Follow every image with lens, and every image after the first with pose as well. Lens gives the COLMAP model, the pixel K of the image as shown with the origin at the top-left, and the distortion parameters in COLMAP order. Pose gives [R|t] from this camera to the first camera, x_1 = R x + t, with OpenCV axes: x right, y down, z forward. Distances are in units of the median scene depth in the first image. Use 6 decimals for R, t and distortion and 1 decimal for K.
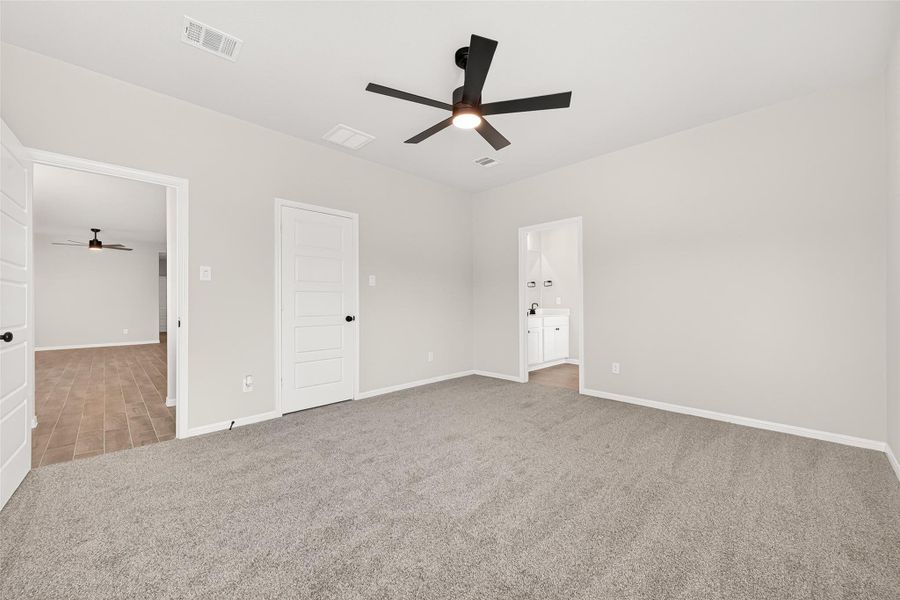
lens RADIAL K [[345.0, 0, 451.5], [0, 345.0, 302.0], [0, 0, 1]] dist [-0.006793, 0.000304]
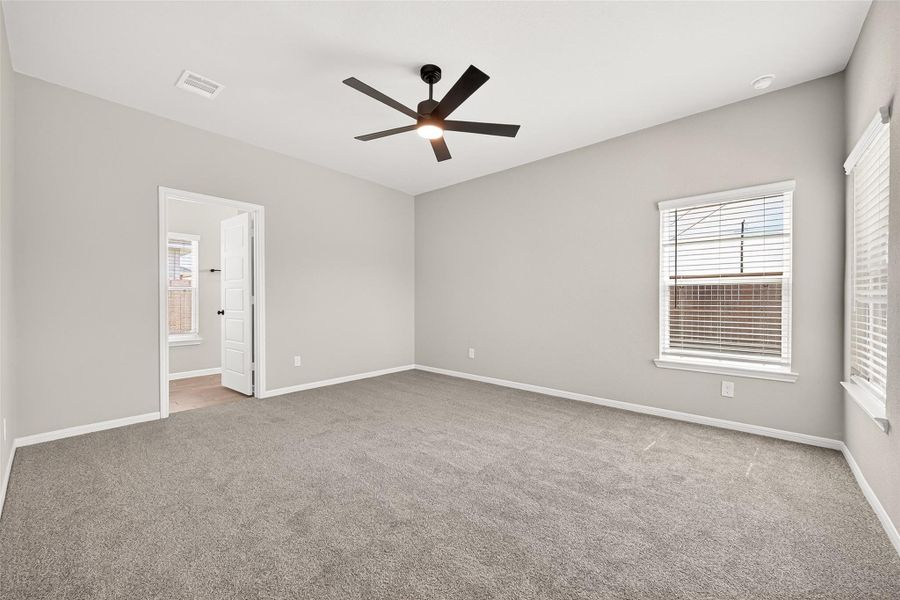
lens RADIAL K [[345.0, 0, 451.5], [0, 345.0, 302.0], [0, 0, 1]] dist [-0.006793, 0.000304]
pose [[-0.067671, -0.003498, 0.997702, -0.736511], [-0.008772, 0.999957, 0.002911, 0.001302], [-0.997669, -0.008555, -0.067698, 0.710583]]
